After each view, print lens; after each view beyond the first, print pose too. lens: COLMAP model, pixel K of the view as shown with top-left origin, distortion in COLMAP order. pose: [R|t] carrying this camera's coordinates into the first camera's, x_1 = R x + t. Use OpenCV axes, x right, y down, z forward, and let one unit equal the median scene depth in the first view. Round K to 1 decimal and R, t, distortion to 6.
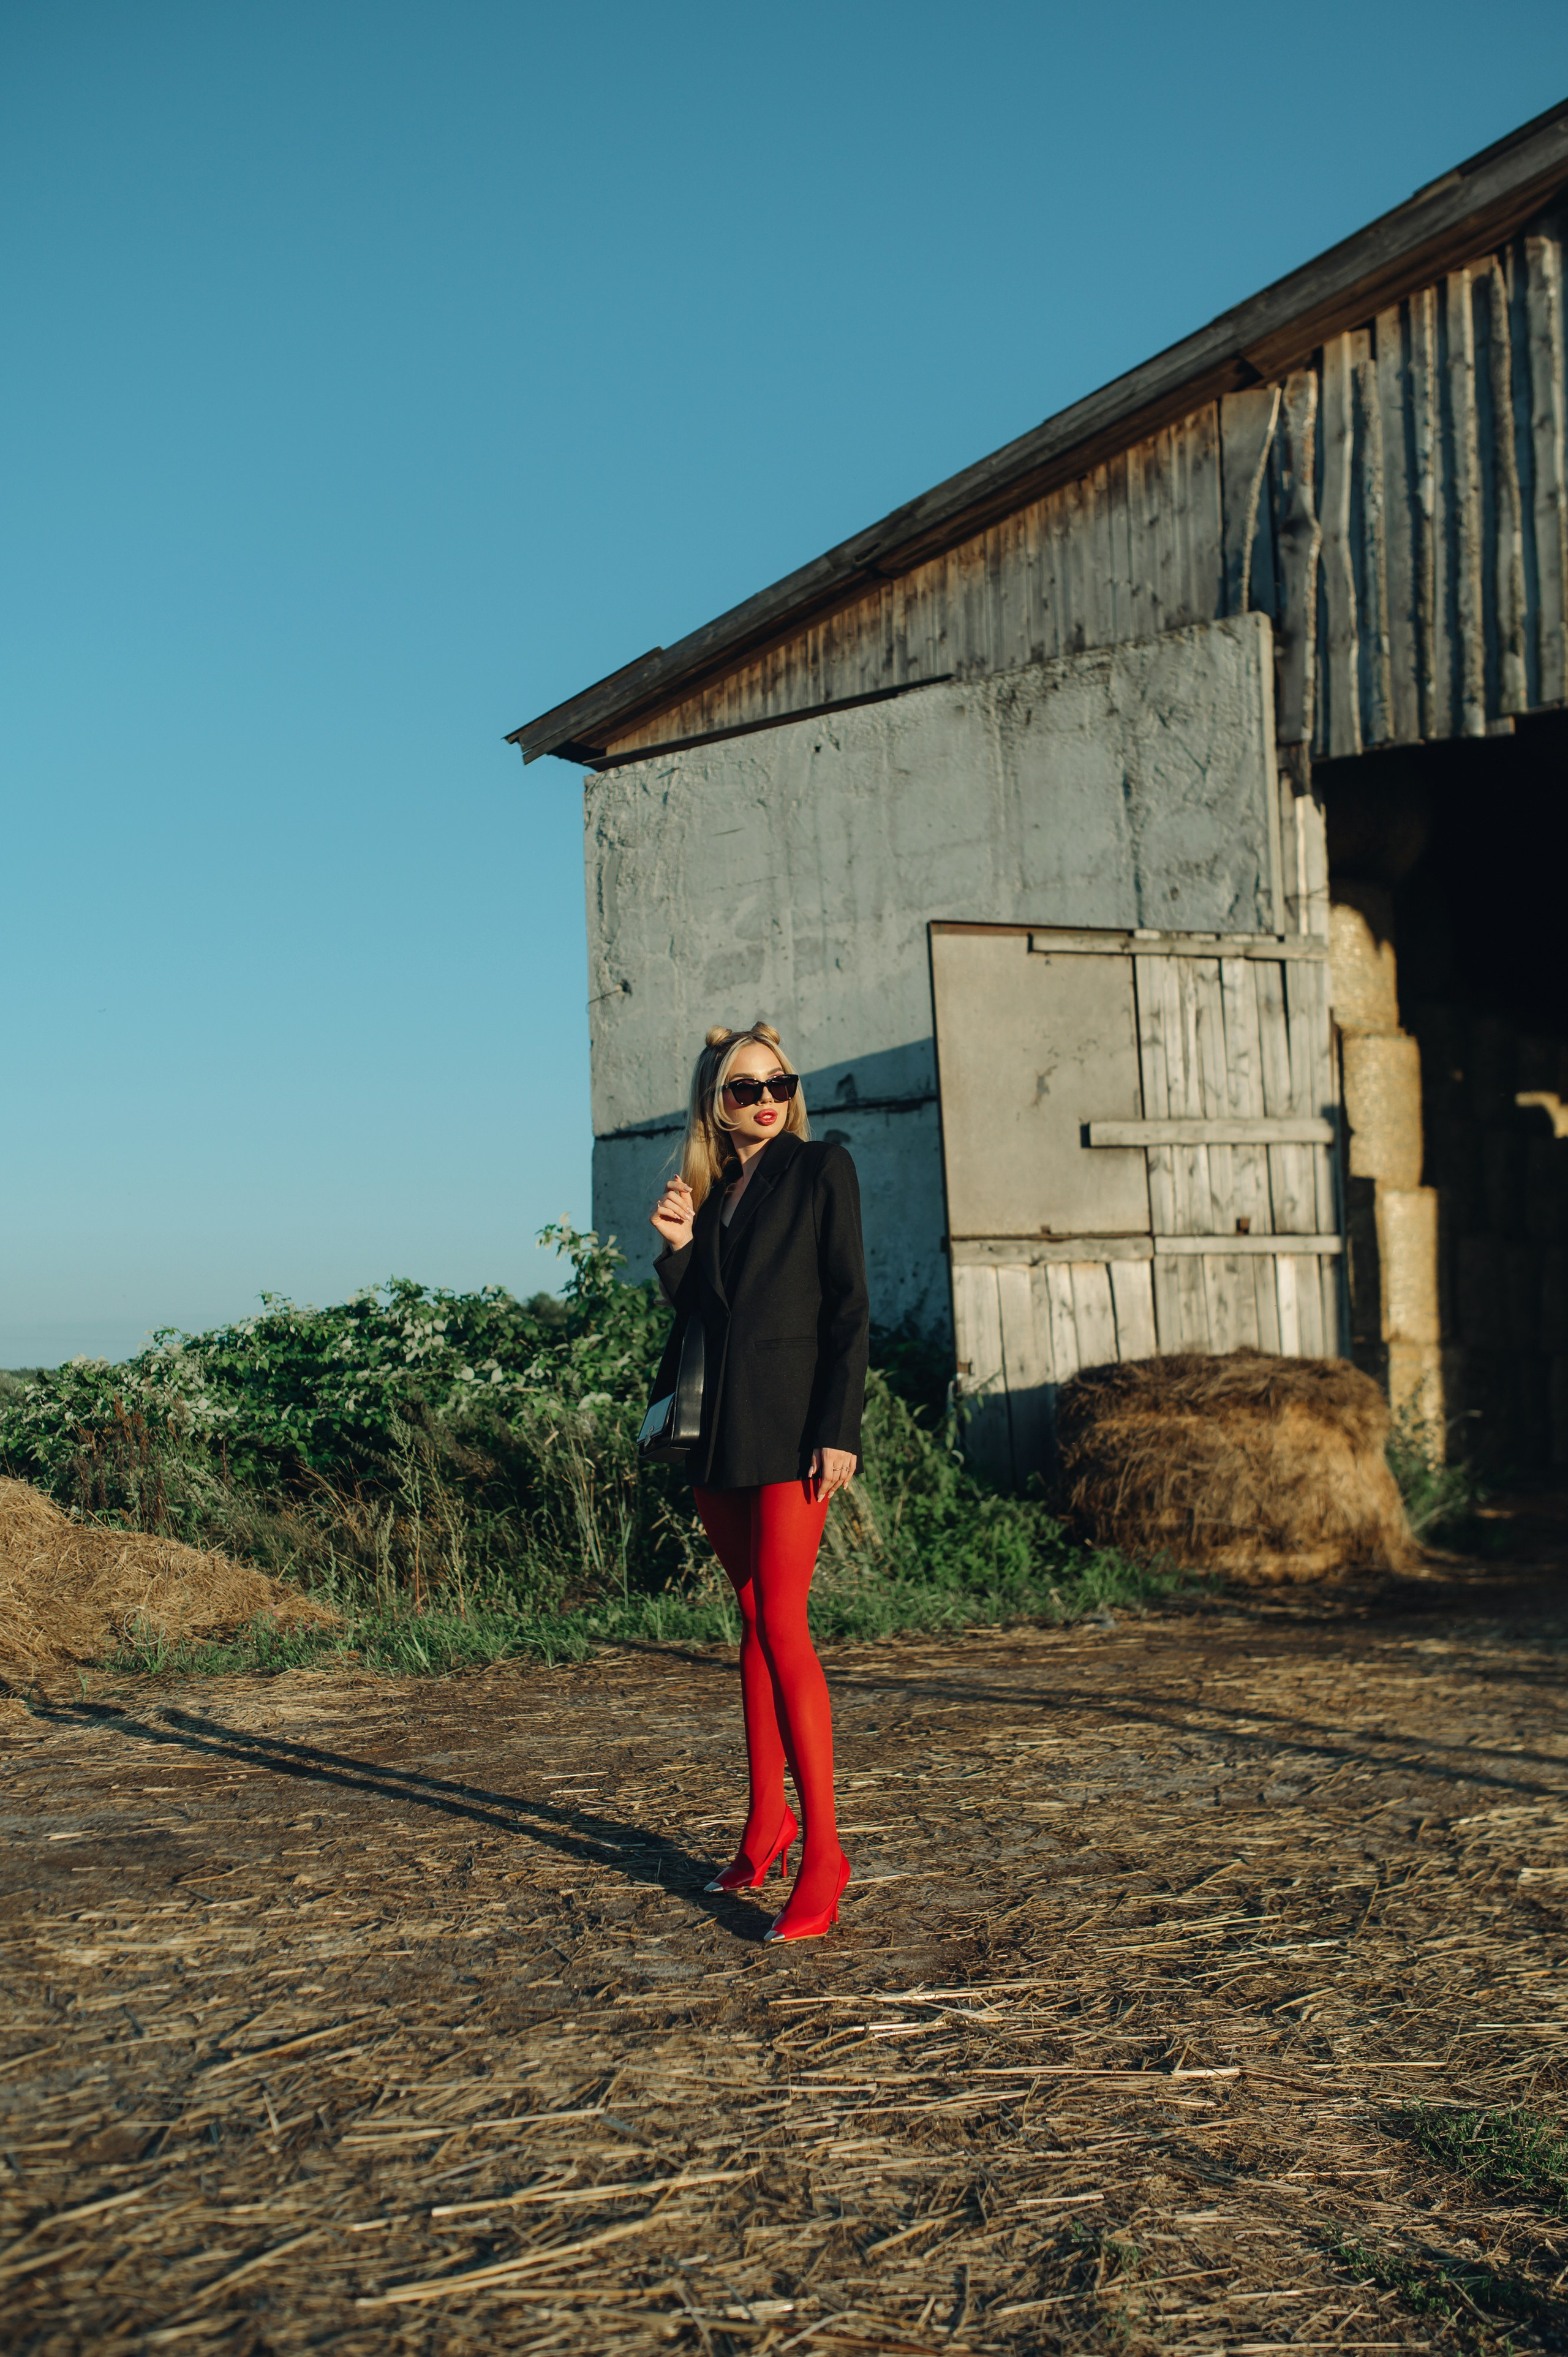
lens RADIAL K [[2257.6, 0, 784.0], [0, 2257.6, 1178.5], [0, 0, 1]] dist [-0.069884, 0.101933]
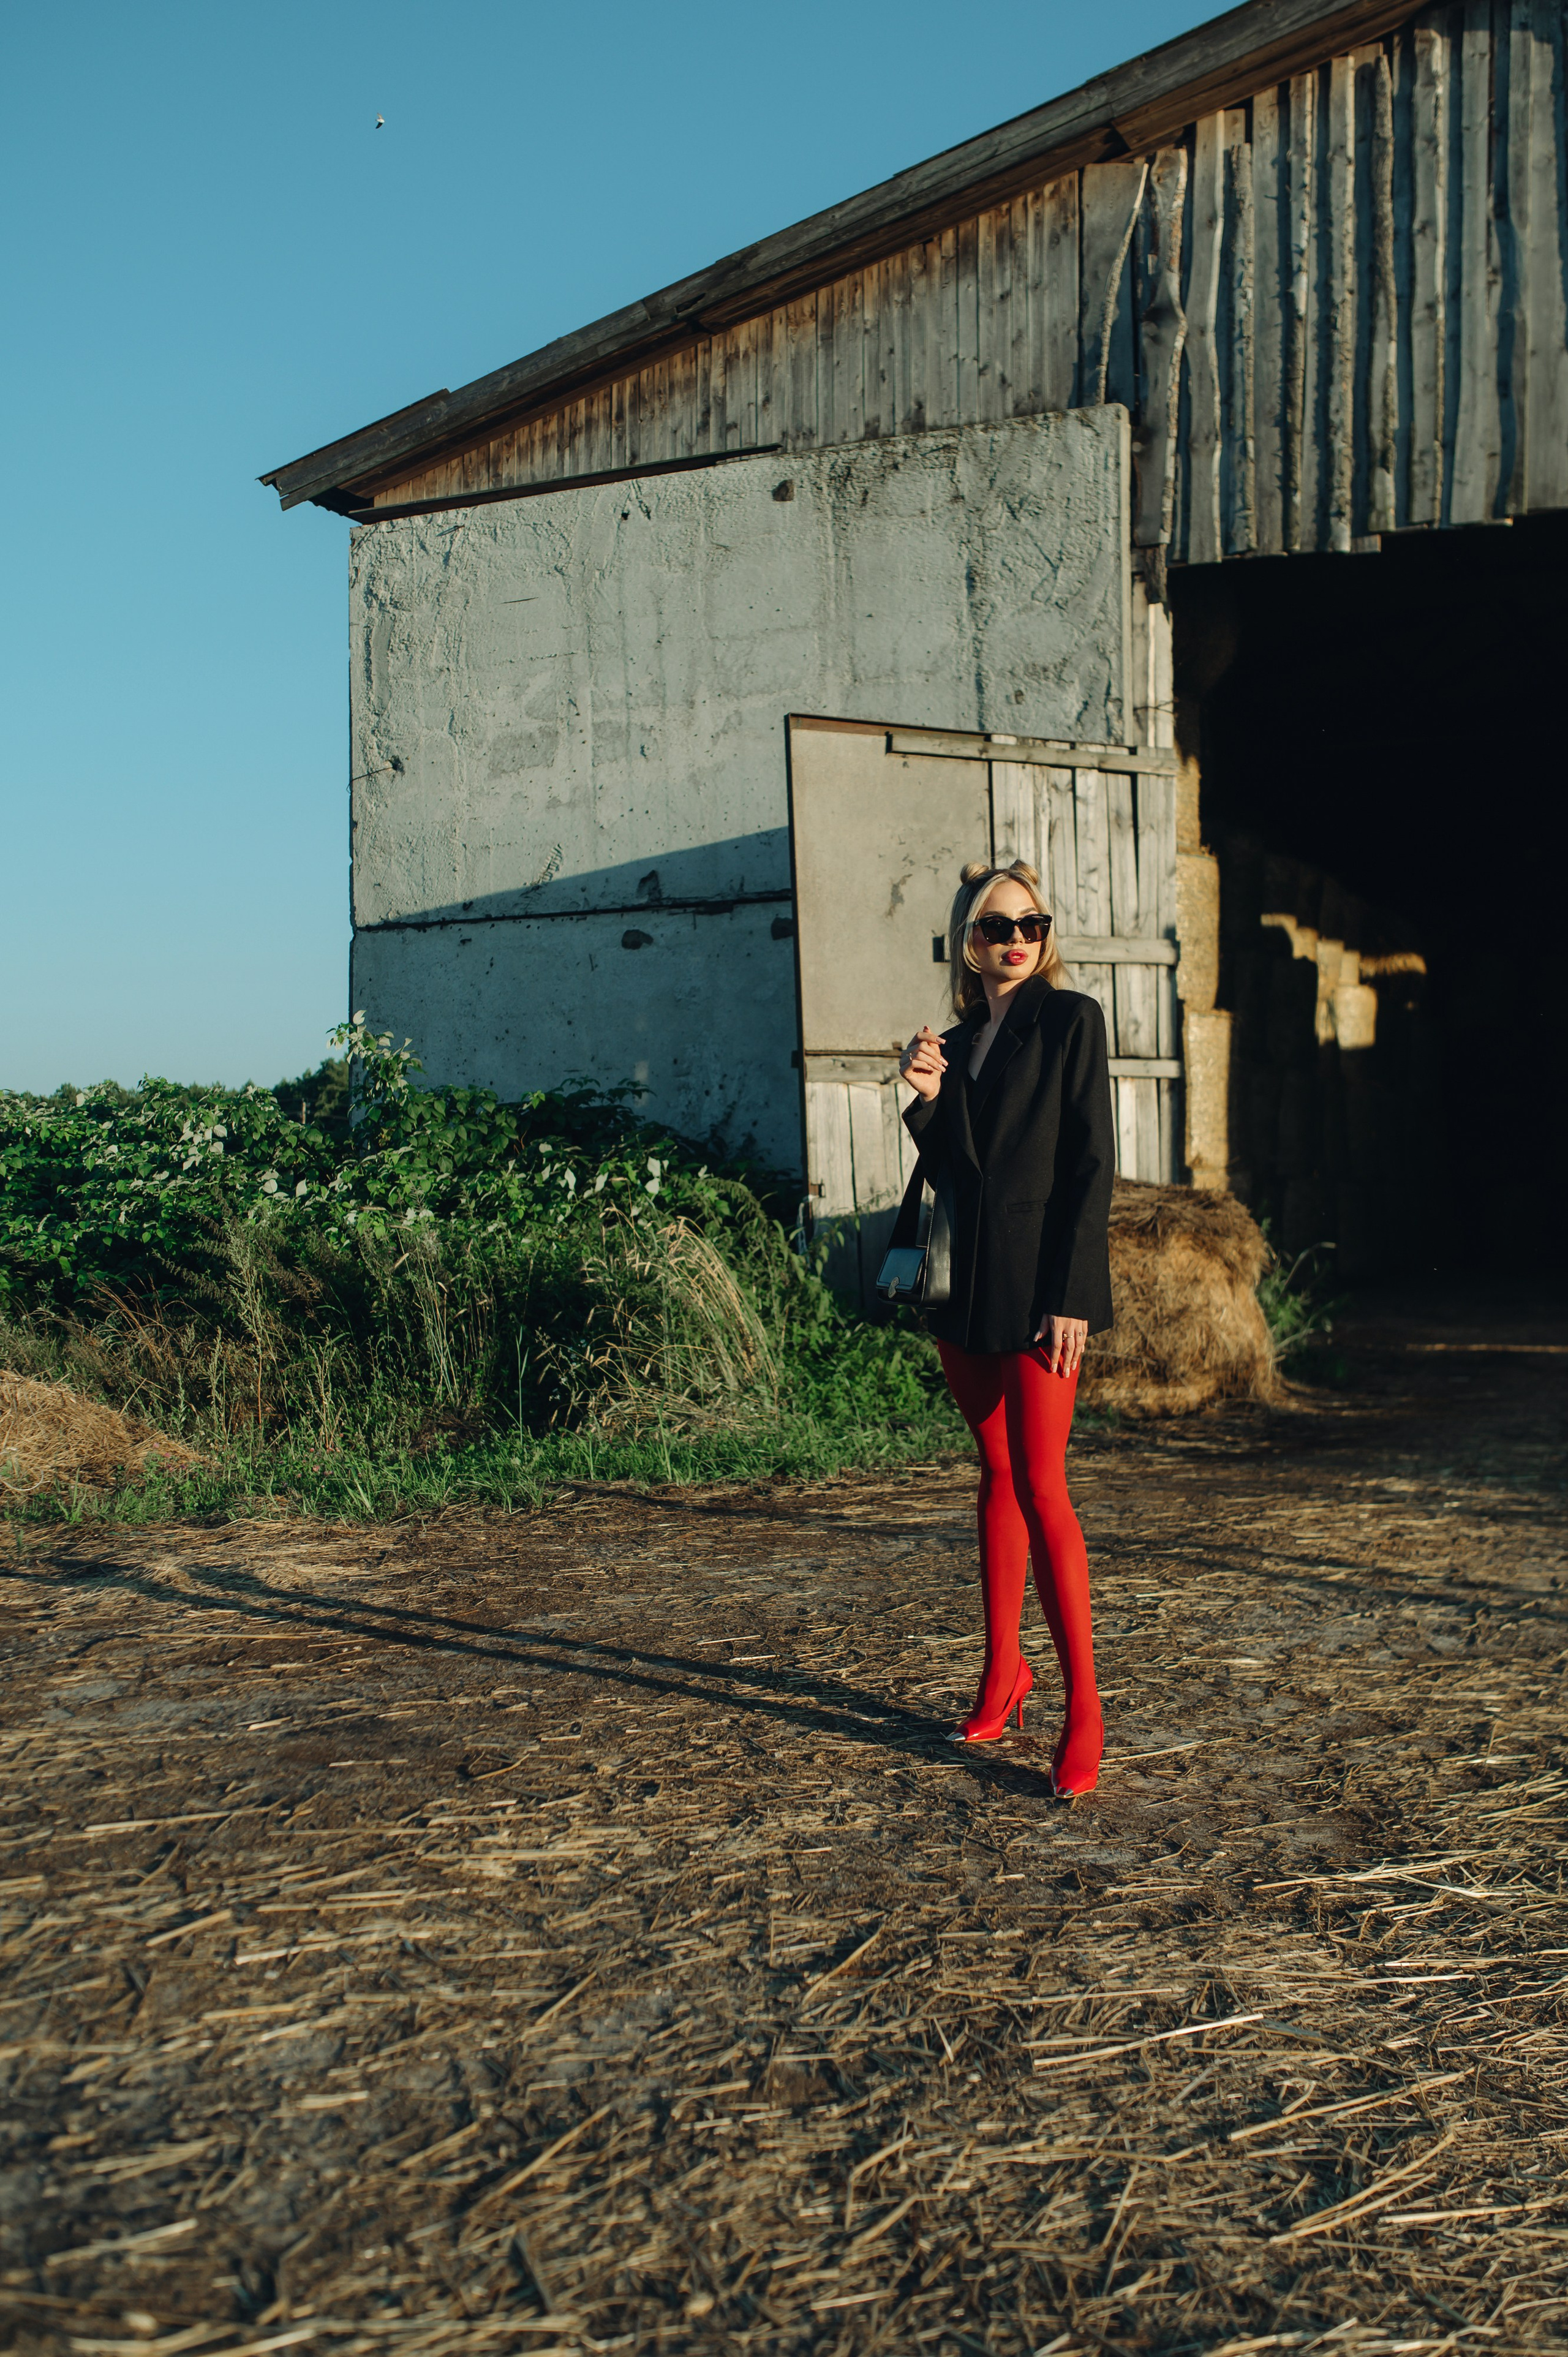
lens RADIAL K [[2371.9, 0, 810.8], [0, 2371.9, 1184.0], [0, 0, 1]] dist [-0.075771, 0.108224]
pose [[0.981938, 0.016601, 0.188474, -0.102747], [-0.033455, 0.995681, 0.086600, -0.004791], [-0.186222, -0.091341, 0.978253, 0.016967]]
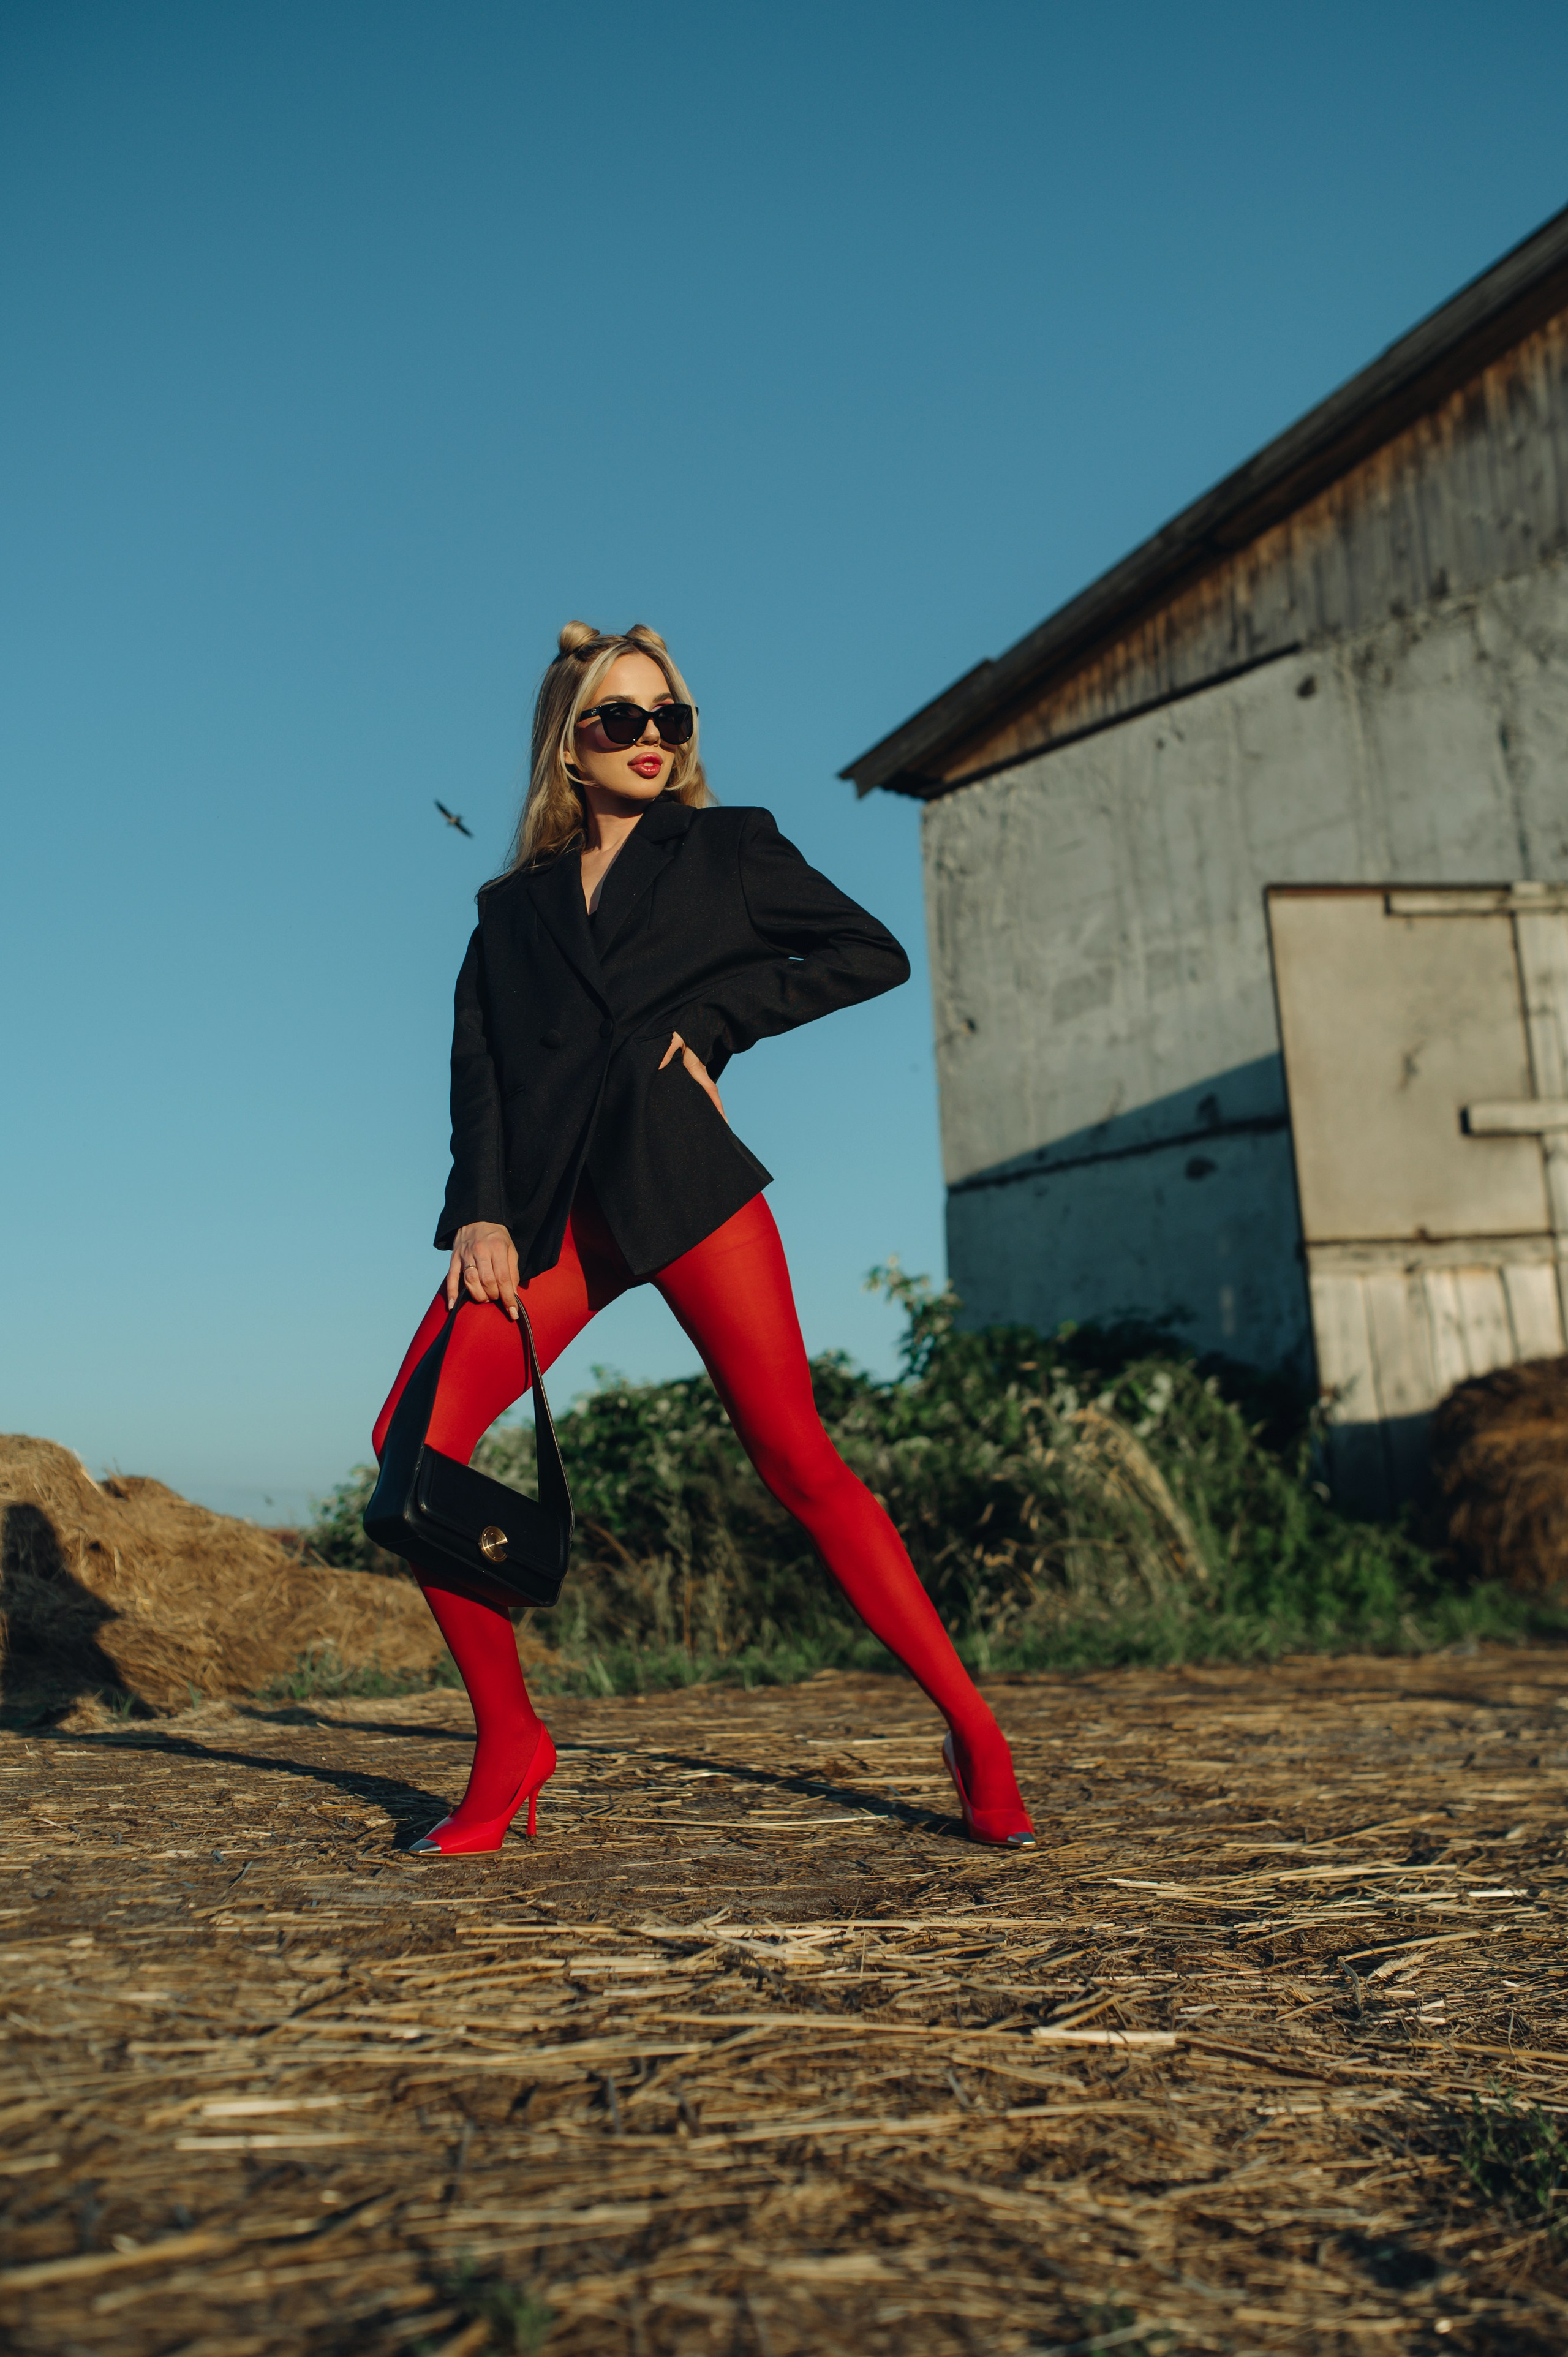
lens RADIAL K [[2257.6, 0, 784.0], [0, 2257.6, 1178.5], [0, 0, 1]] dist [-0.069884, 0.101933]
pose [[0.976446, -0.050291, -0.209818, 0.056332], [0.034831, 0.996443, -0.076739, 0.056647], [0.212931, 0.067623, 0.974724, 0.109456]]
